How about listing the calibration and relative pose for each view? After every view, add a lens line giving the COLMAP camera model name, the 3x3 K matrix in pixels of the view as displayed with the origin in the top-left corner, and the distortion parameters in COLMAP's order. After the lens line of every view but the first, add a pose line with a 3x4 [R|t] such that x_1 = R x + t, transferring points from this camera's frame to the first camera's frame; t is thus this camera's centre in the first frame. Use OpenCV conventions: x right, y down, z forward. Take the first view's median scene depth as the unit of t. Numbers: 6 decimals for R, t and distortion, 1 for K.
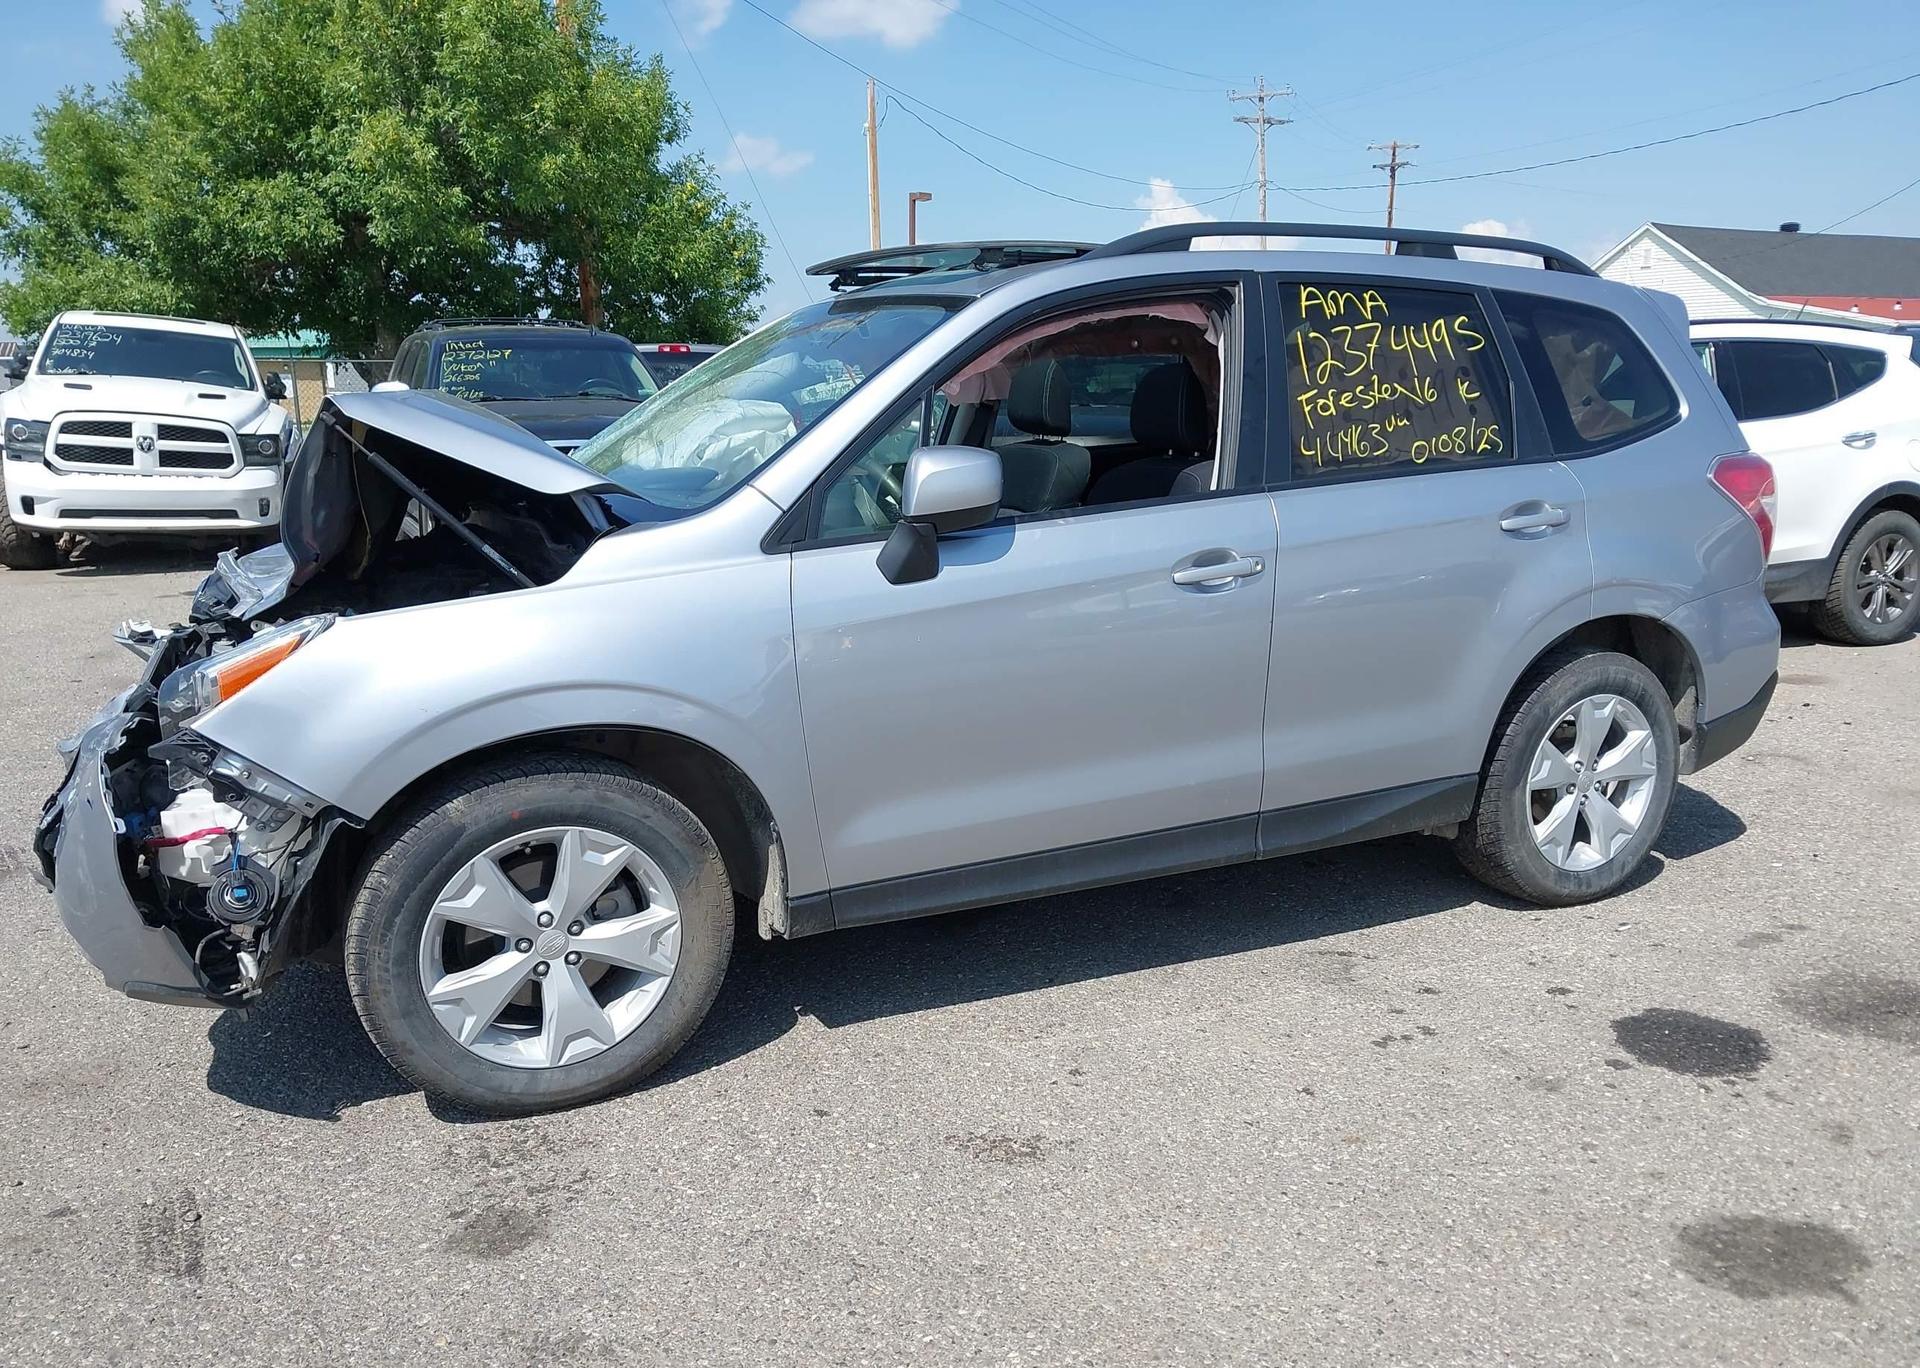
lens RADIAL K [[1487.9, 0, 841.4], [0, 1487.9, 687.2], [0, 0, 1]] dist [0.033767, -0.080341]
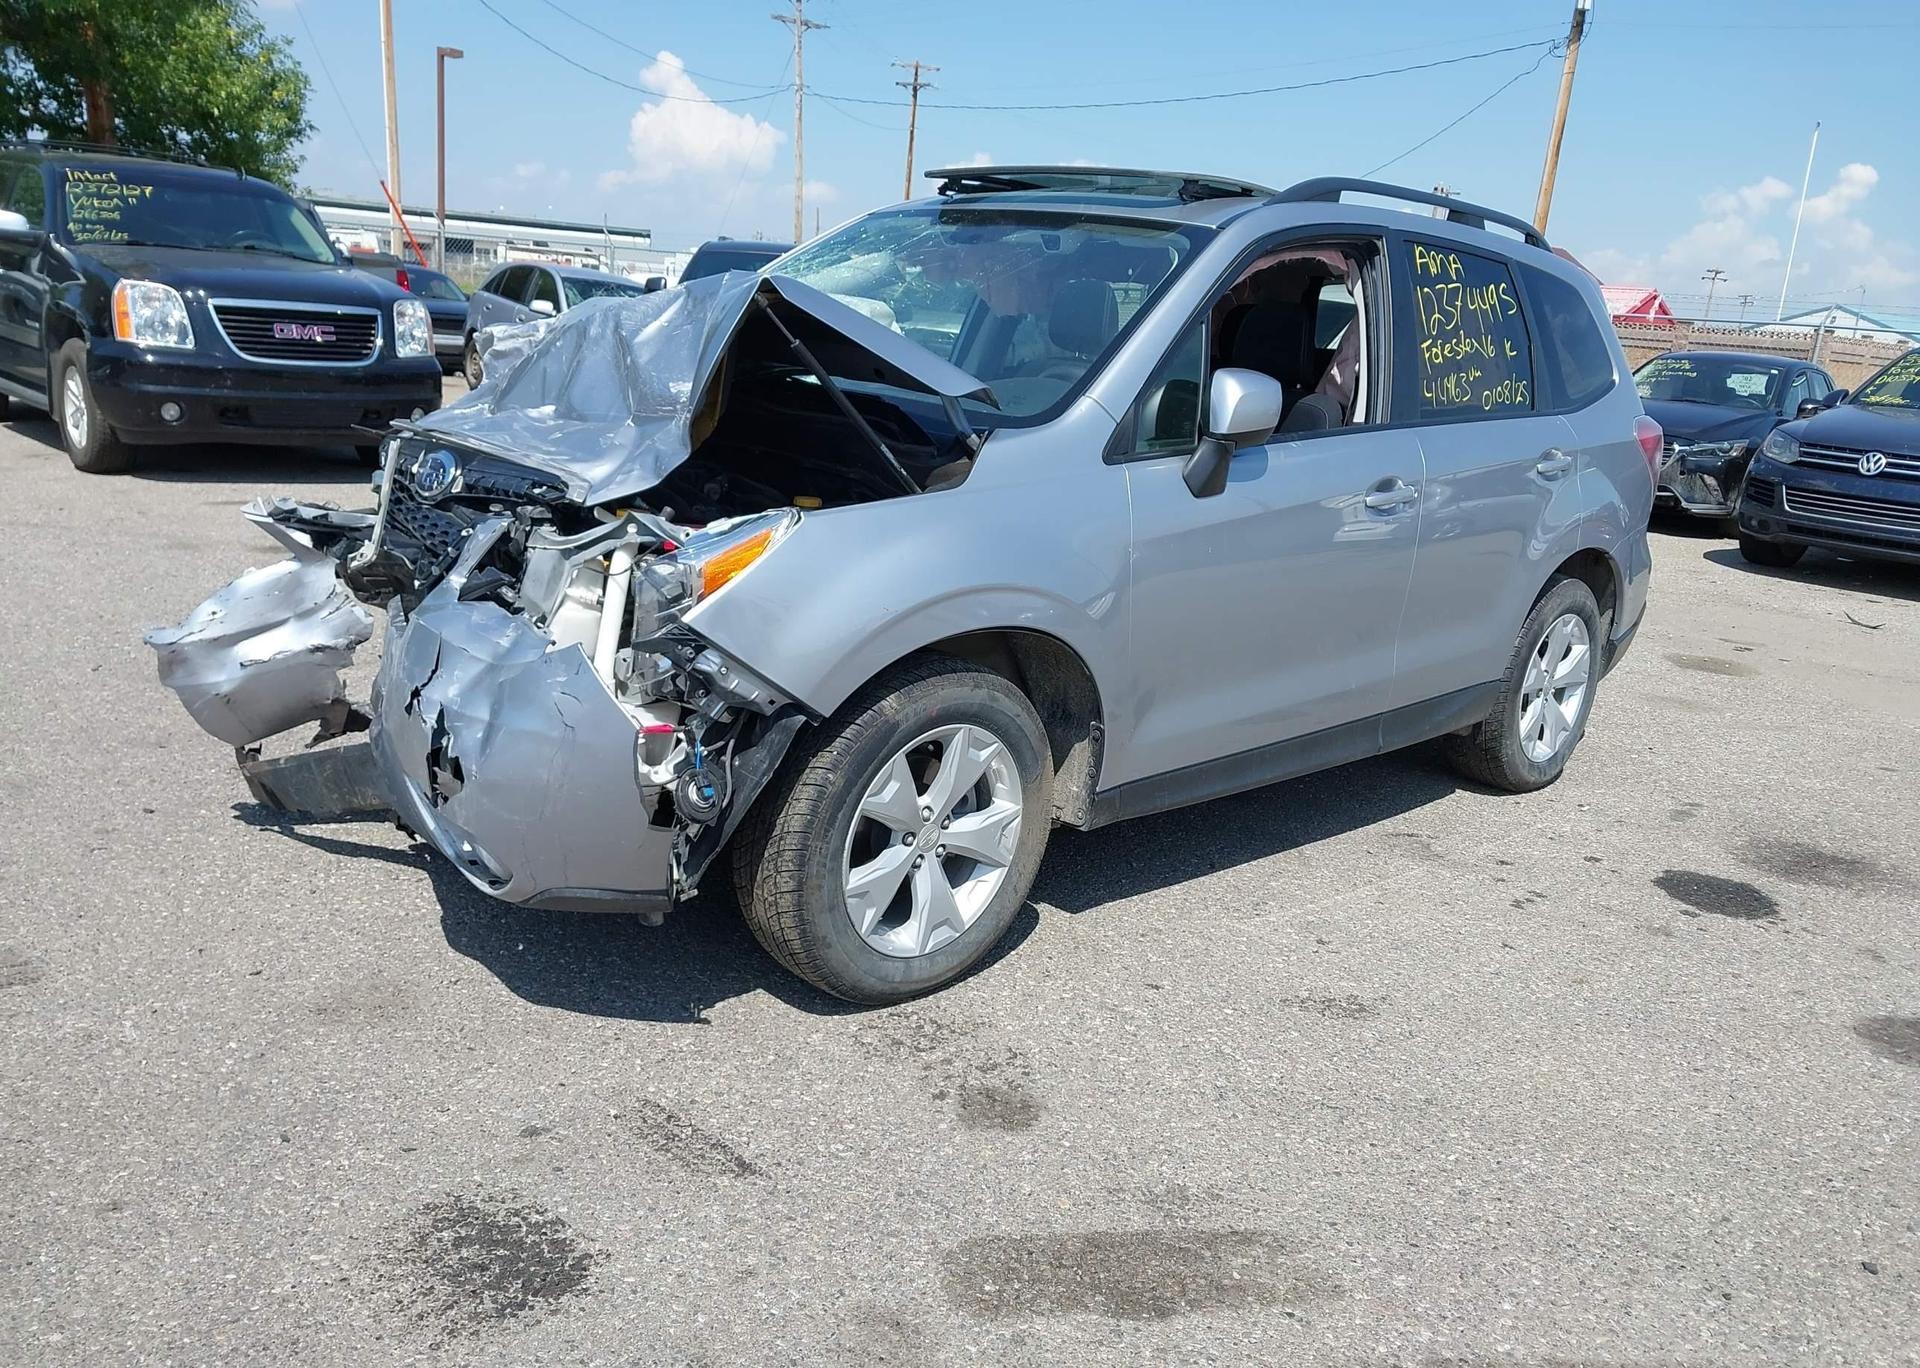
lens RADIAL K [[1530.1, 0, 809.1], [0, 1530.1, 678.3], [0, 0, 1]] dist [0.078371, -0.160852]
pose [[0.947893, 0.007542, 0.318500, -0.497701], [-0.025956, 0.998225, 0.053611, 0.006560], [-0.317530, -0.059084, 0.946406, 0.025504]]
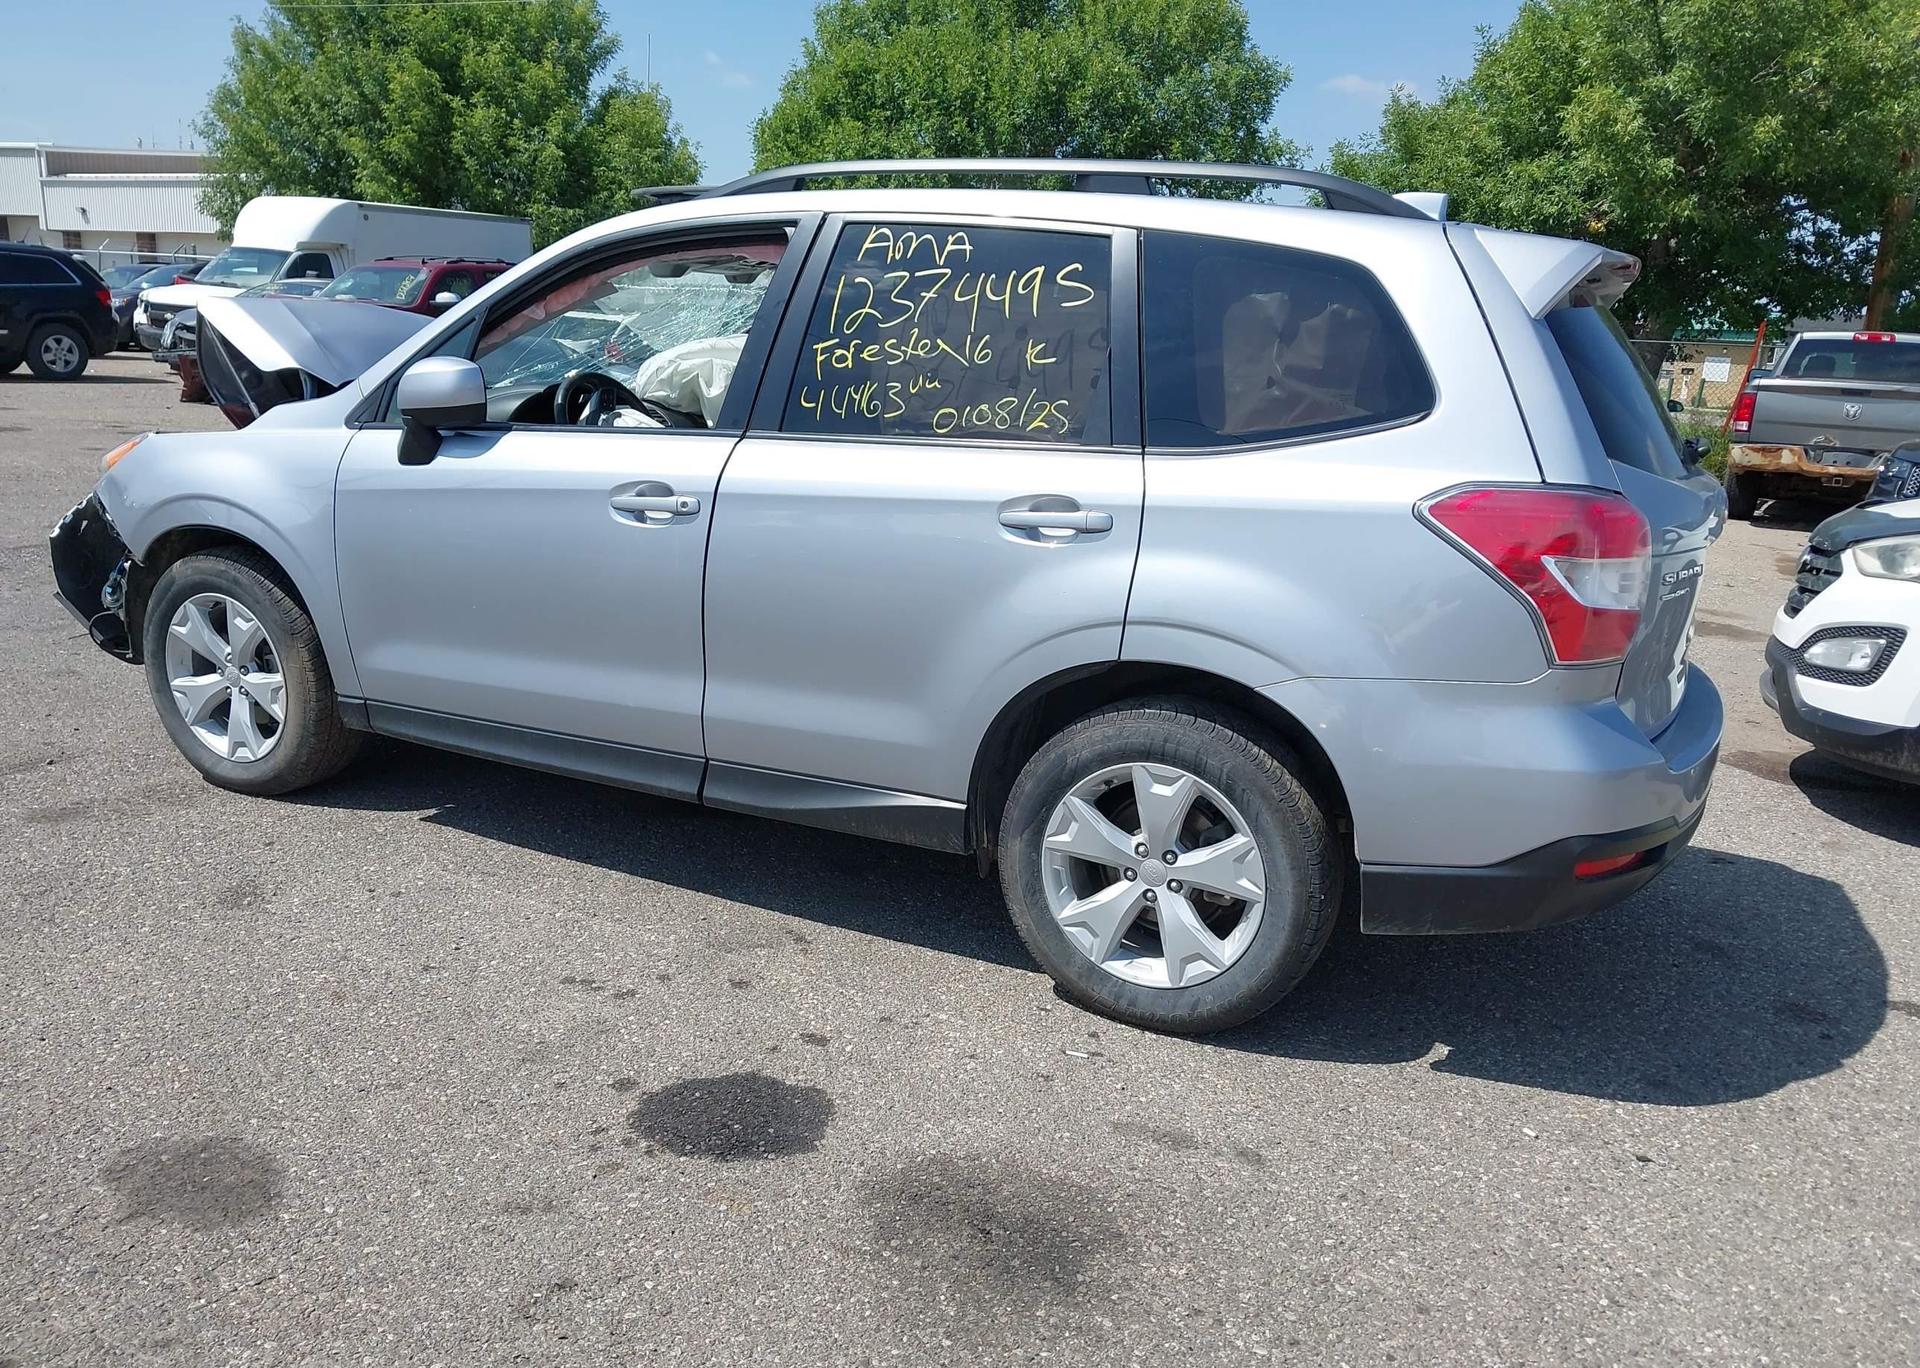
lens RADIAL K [[1409.3, 0, 960.0], [0, 1409.3, 684.0], [0, 0, 1]] dist [0.029503, -0.029979]
pose [[0.649107, 0.224325, -0.726869, 1.052412], [-0.208018, 0.971454, 0.114044, -0.105770], [0.731702, 0.077175, 0.677241, 0.471373]]
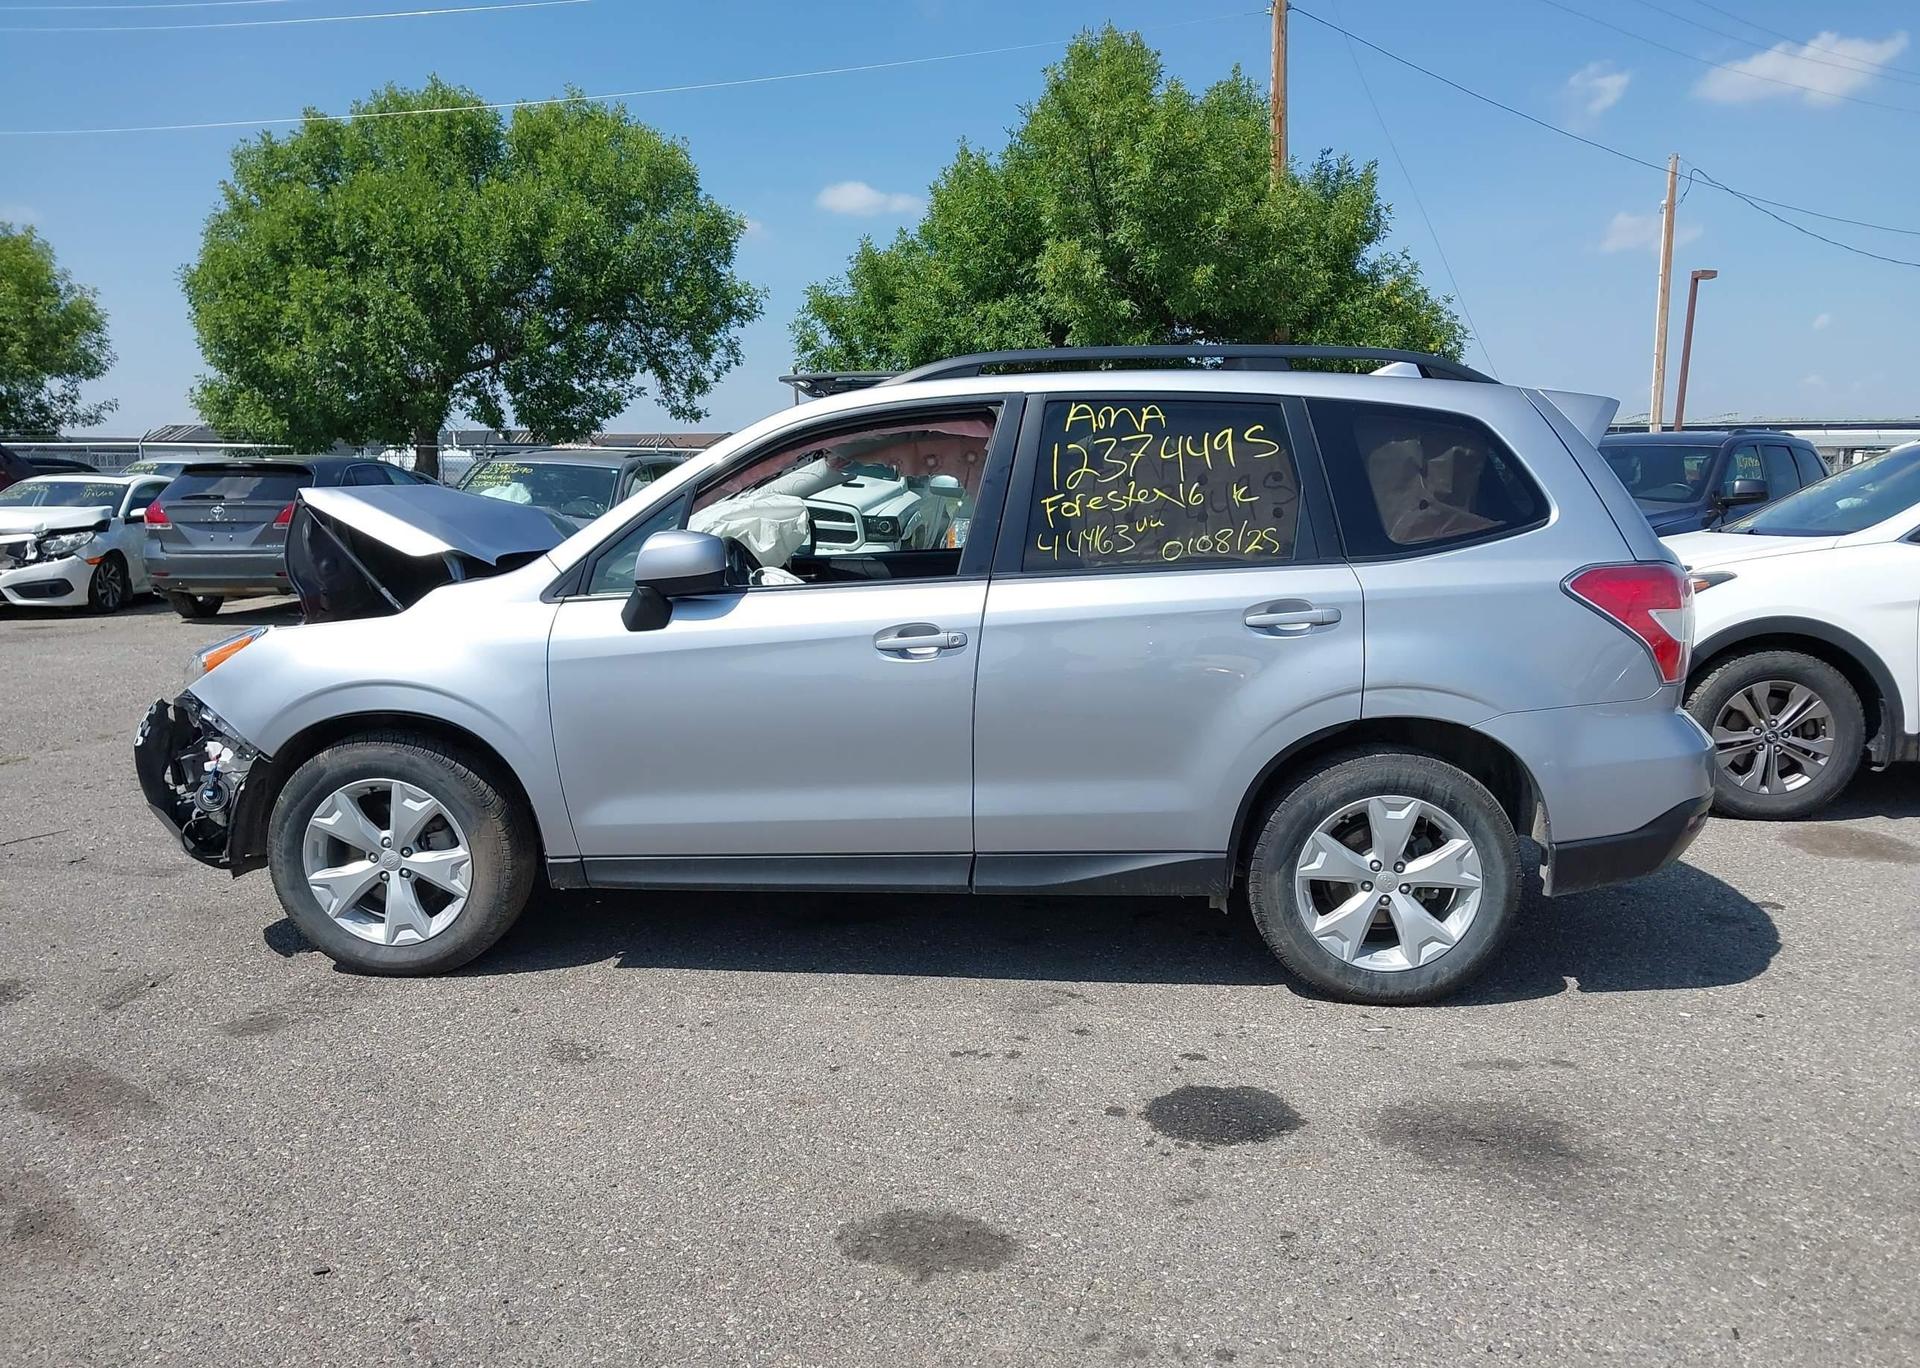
lens RADIAL K [[1422.3, 0, 893.9], [0, 1422.3, 685.4], [0, 0, 1]] dist [0.054560, -0.089922]
pose [[0.873049, 0.076552, -0.481586, 0.739392], [-0.101654, 0.994475, -0.026204, -0.010634], [0.476919, 0.071833, 0.876007, -0.011490]]
